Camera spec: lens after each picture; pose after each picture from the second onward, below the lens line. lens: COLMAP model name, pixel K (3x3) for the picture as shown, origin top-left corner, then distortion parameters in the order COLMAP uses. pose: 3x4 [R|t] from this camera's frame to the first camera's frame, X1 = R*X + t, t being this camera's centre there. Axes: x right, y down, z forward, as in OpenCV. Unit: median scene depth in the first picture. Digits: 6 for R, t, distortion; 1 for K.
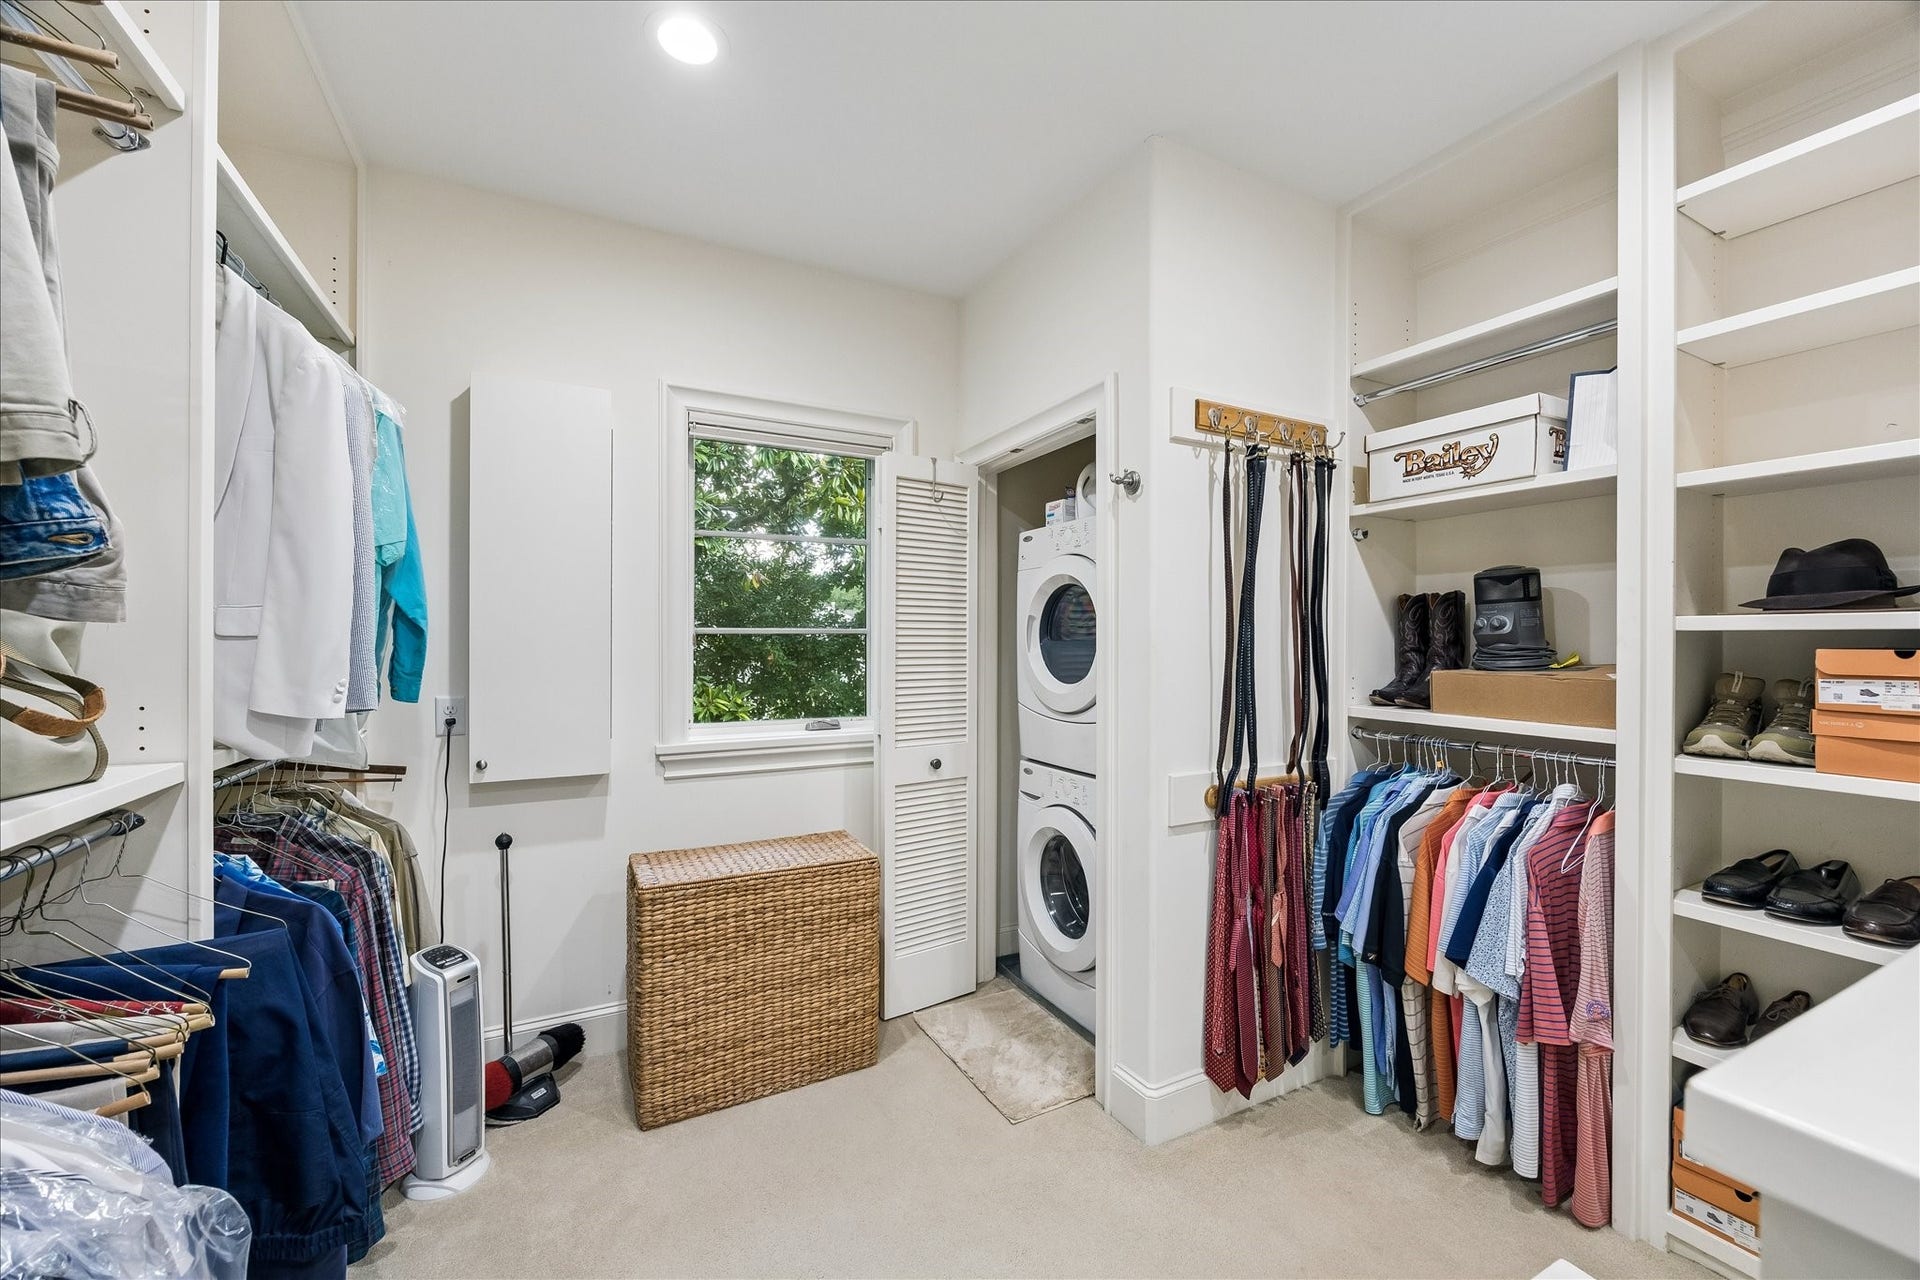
lens RADIAL K [[744.4, 0, 957.5], [0, 744.4, 639.4], [0, 0, 1]] dist [0.000217, 0.000030]
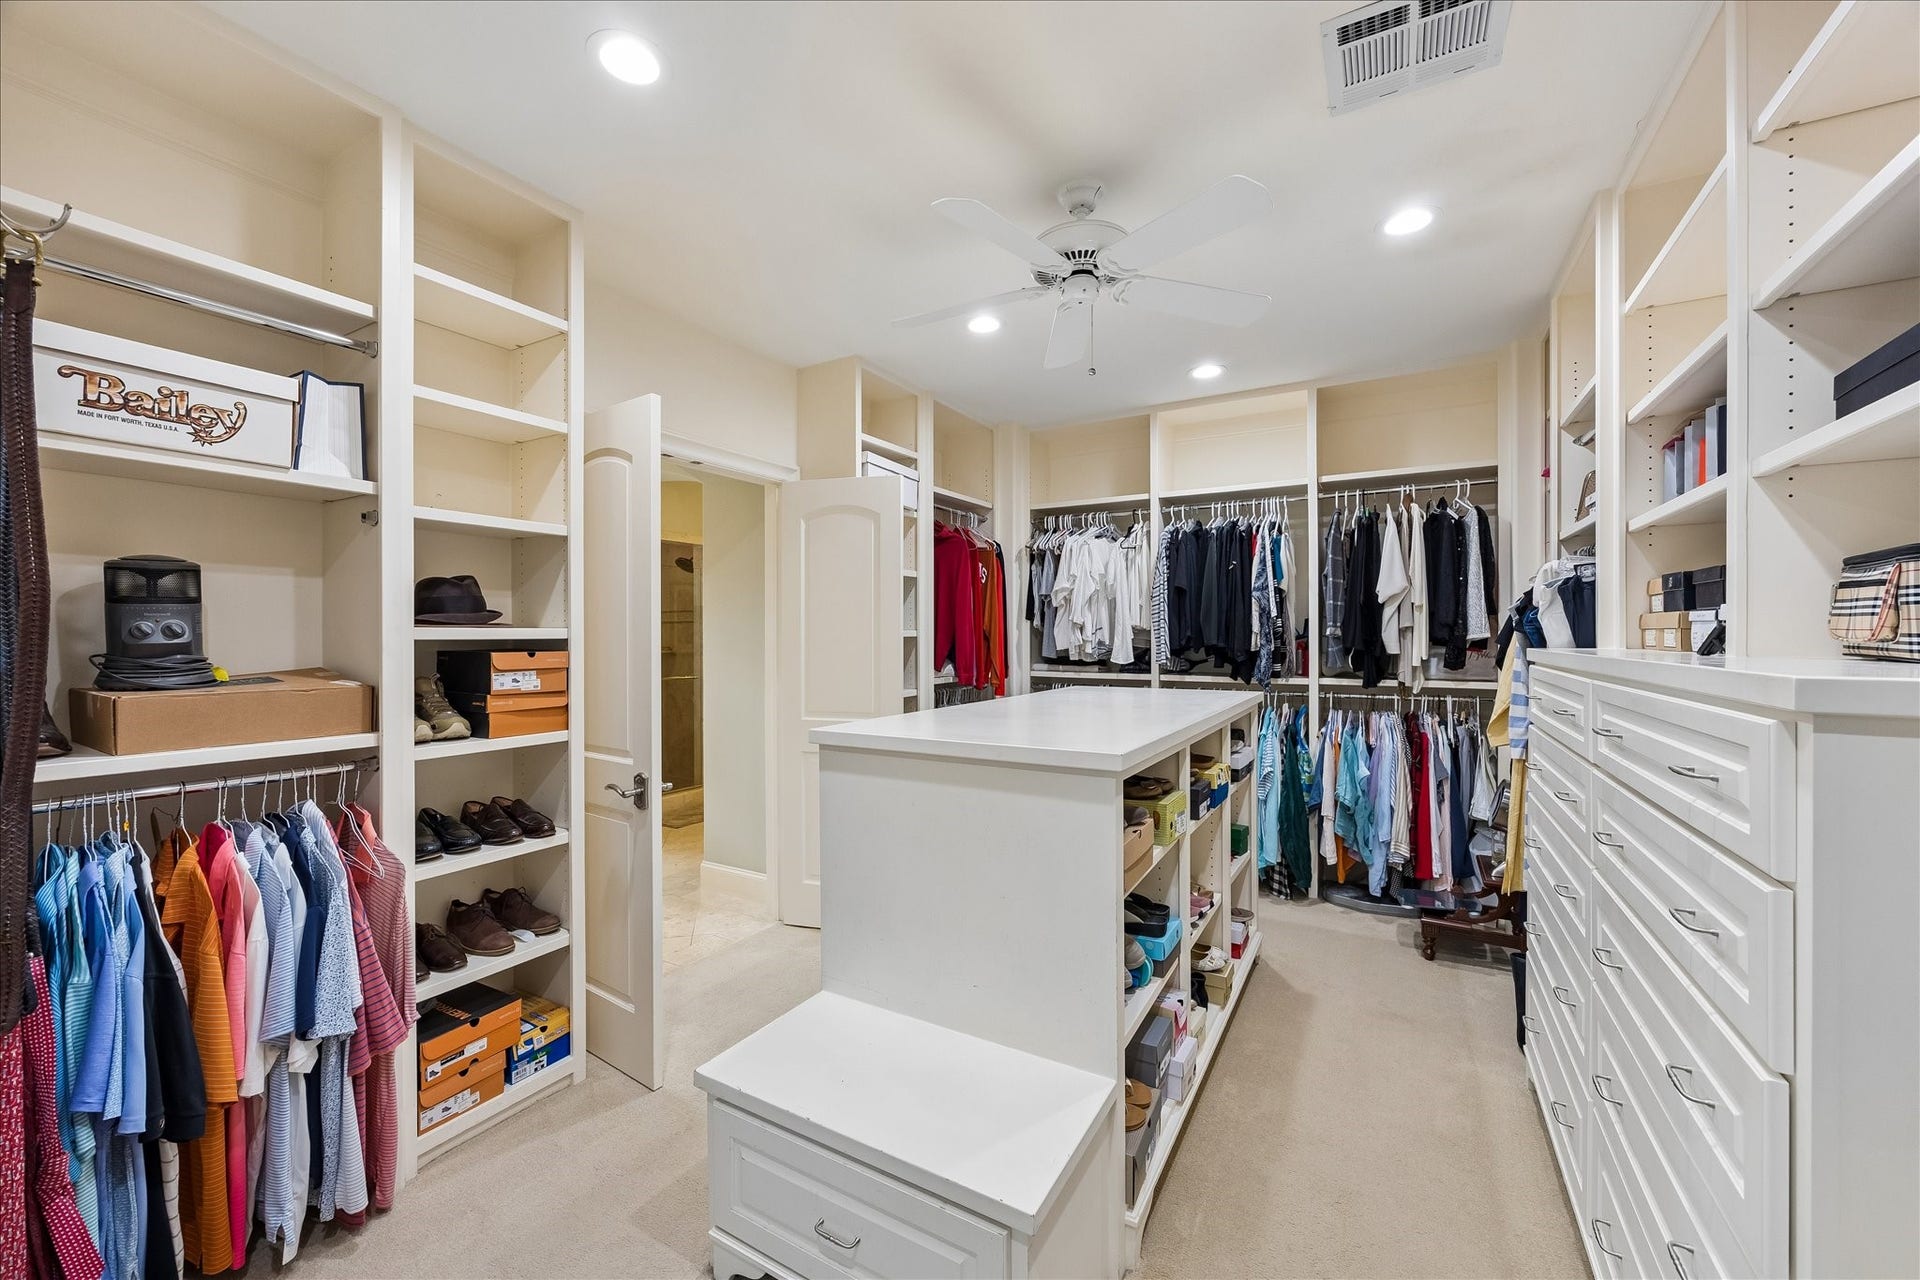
lens RADIAL K [[744.4, 0, 957.5], [0, 744.4, 639.4], [0, 0, 1]] dist [0.000217, 0.000030]
pose [[-0.521545, -0.004273, 0.853213, -0.420516], [0.002975, 0.999972, 0.006827, -0.015294], [-0.853219, 0.006099, -0.521518, 0.776442]]
